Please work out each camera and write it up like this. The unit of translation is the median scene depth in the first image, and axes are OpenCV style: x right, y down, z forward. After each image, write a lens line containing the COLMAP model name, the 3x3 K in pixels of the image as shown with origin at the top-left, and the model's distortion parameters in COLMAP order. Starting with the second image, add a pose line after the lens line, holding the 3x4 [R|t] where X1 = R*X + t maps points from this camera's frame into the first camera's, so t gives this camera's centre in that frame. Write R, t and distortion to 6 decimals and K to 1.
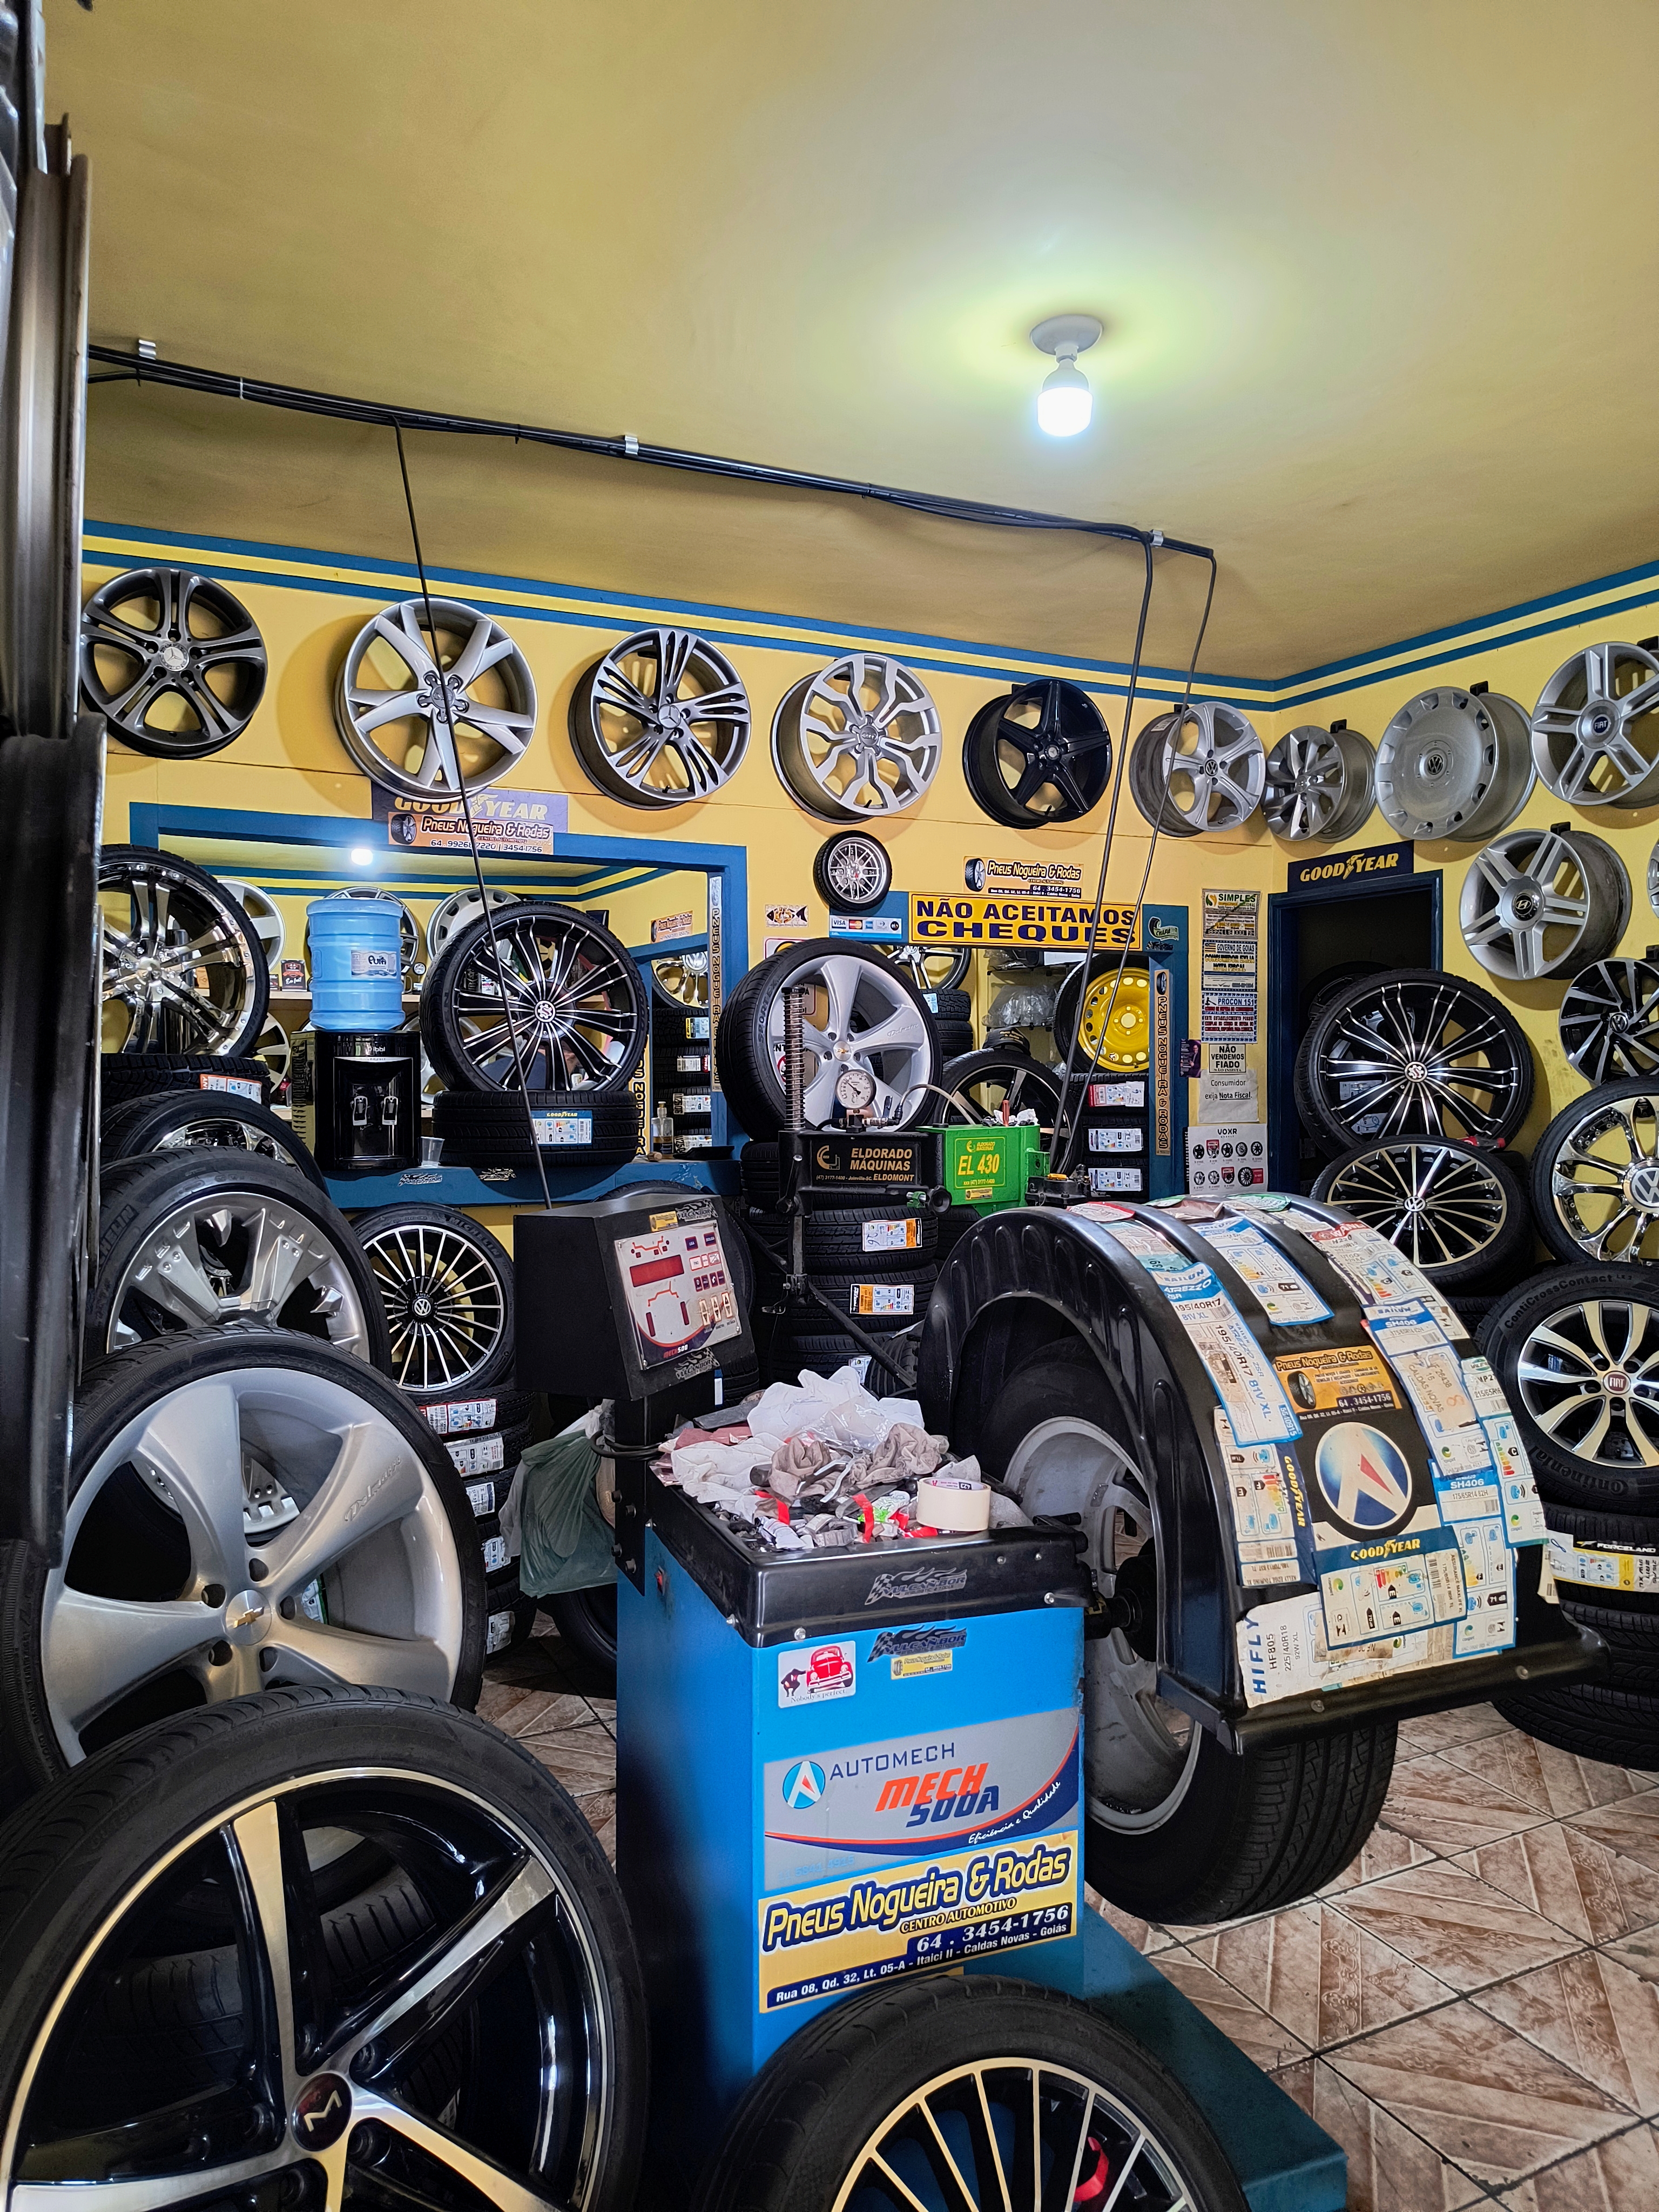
lens RADIAL K [[1434.0, 0, 829.5], [0, 1434.0, 1106.0], [0, 0, 1]] dist [-0.006960, -0.006093]
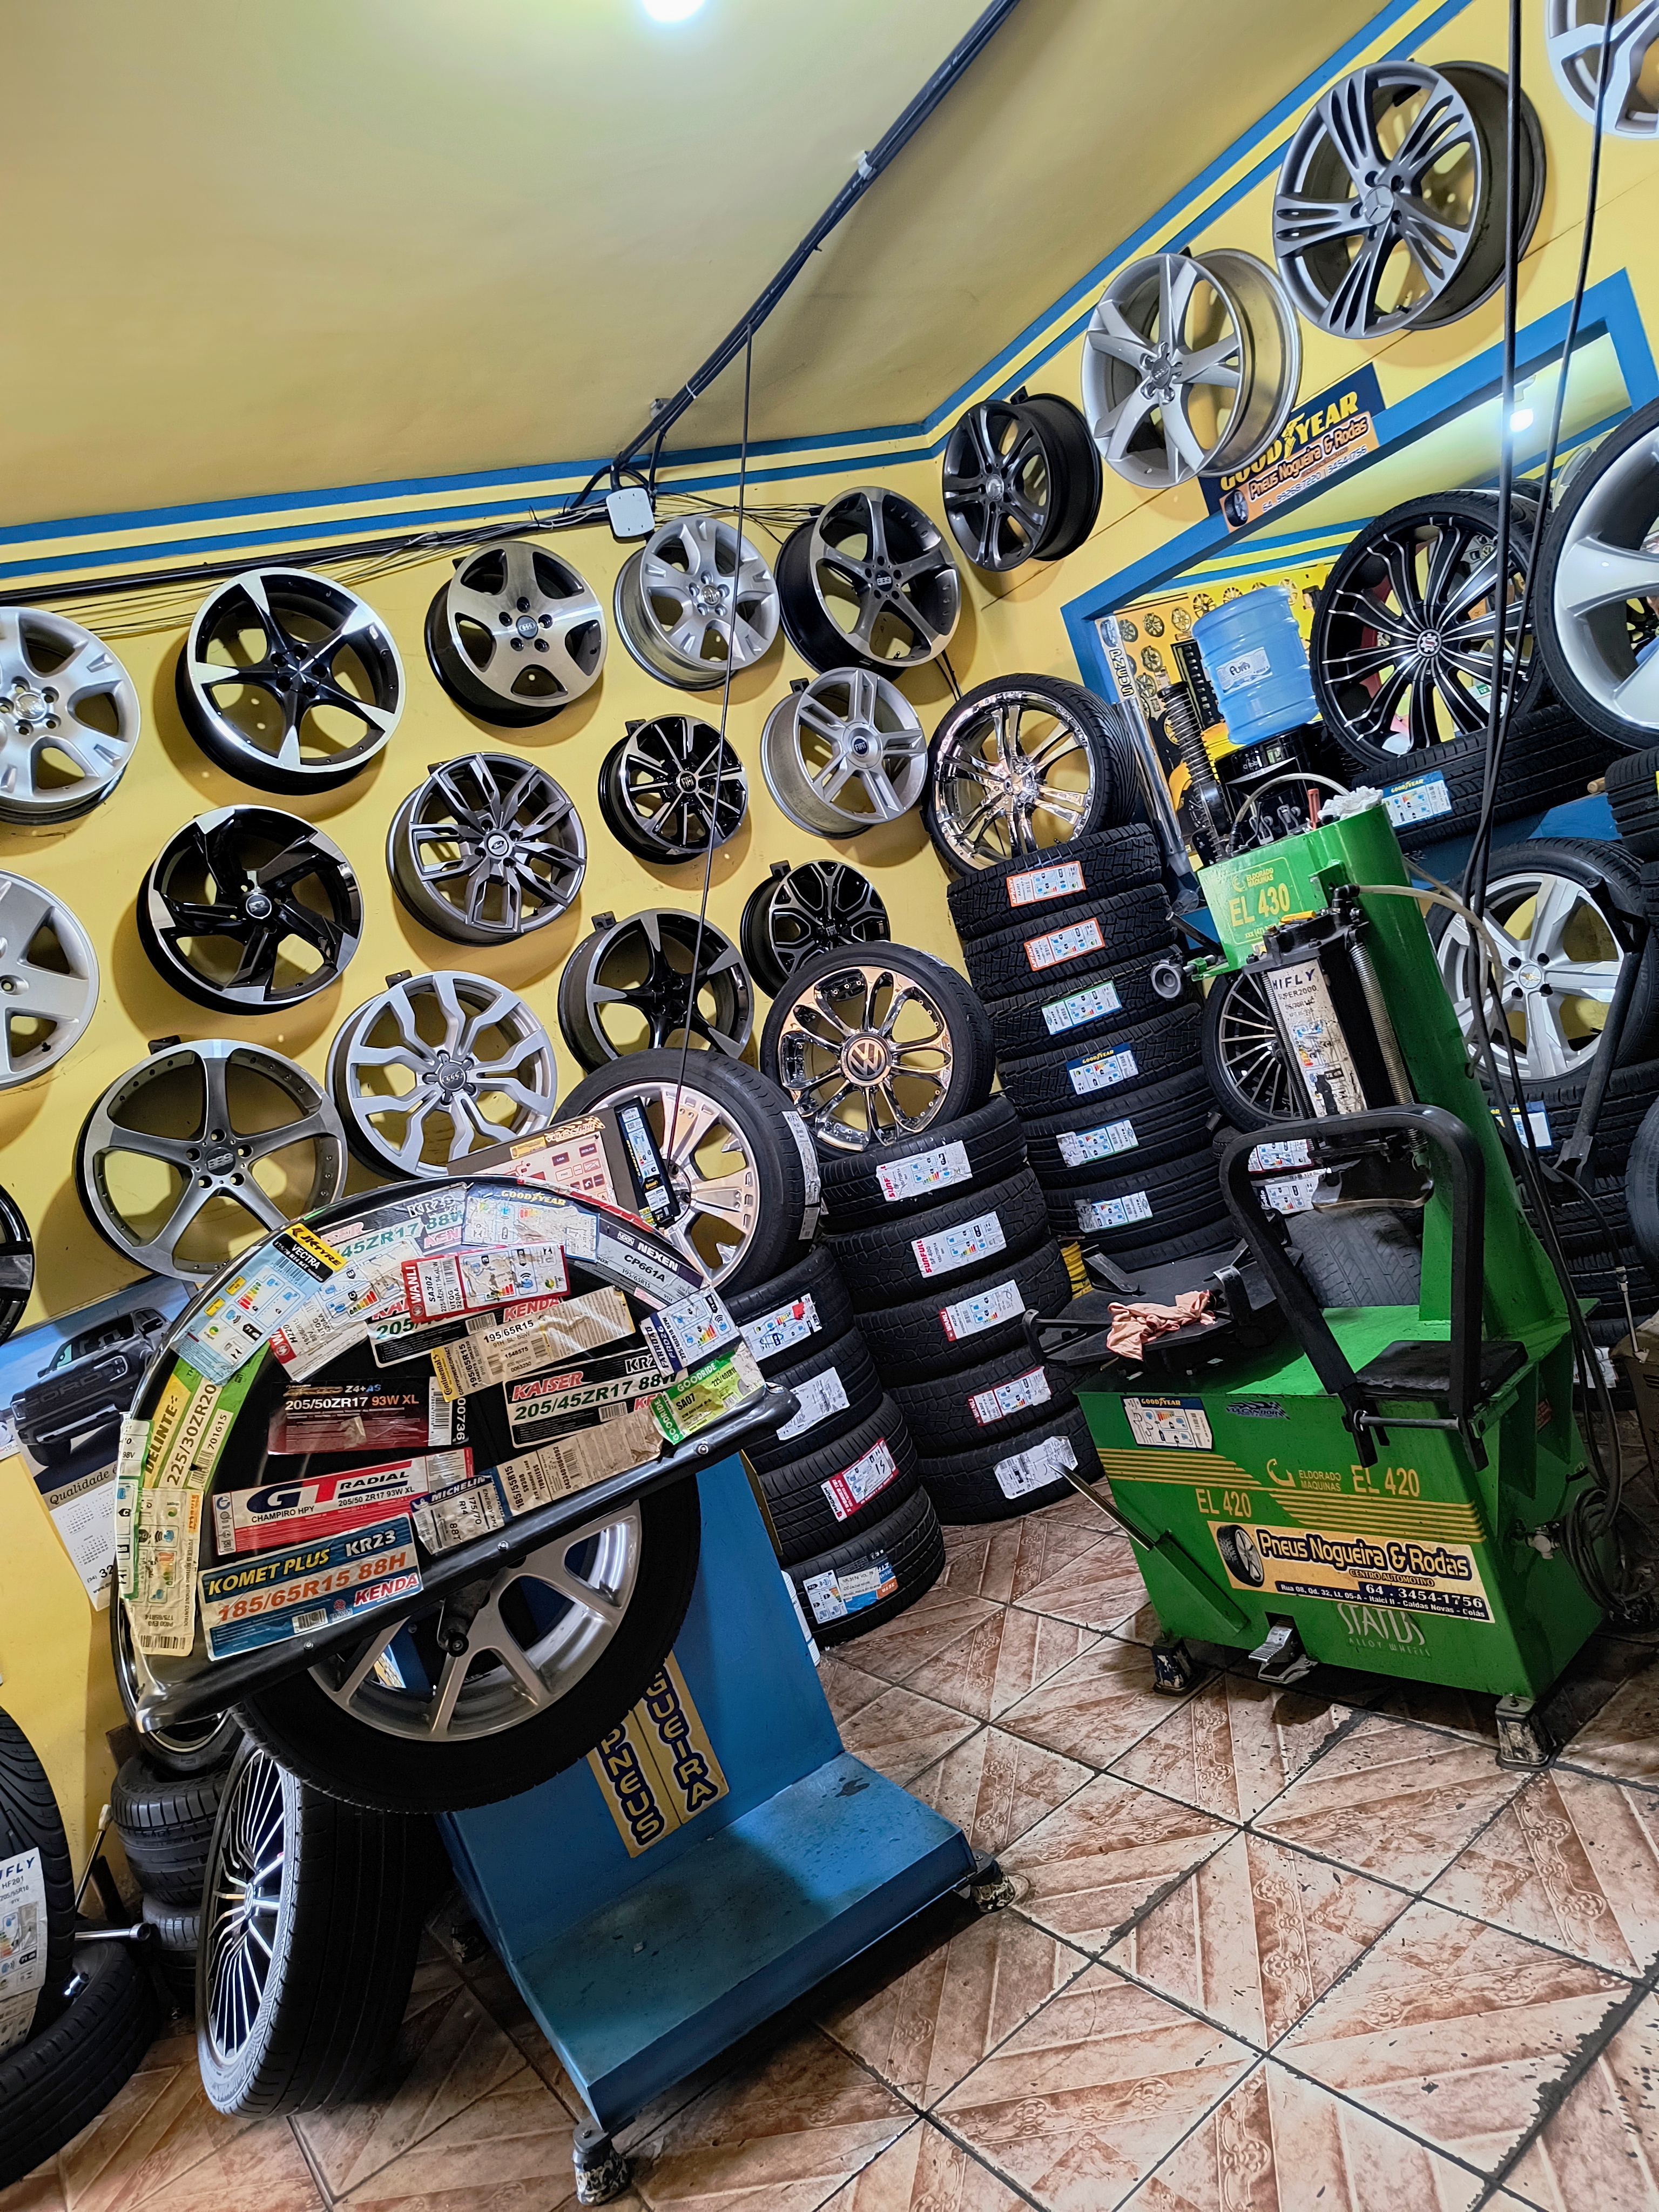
lens RADIAL K [[1483.0, 0, 834.8], [0, 1483.0, 1078.1], [0, 0, 1]] dist [-0.006469, -0.000053]
pose [[0.148243, 0.024849, -0.988639, 0.876504], [0.307659, 0.948919, 0.069983, 0.007400], [0.939878, -0.314538, 0.133025, 0.763302]]
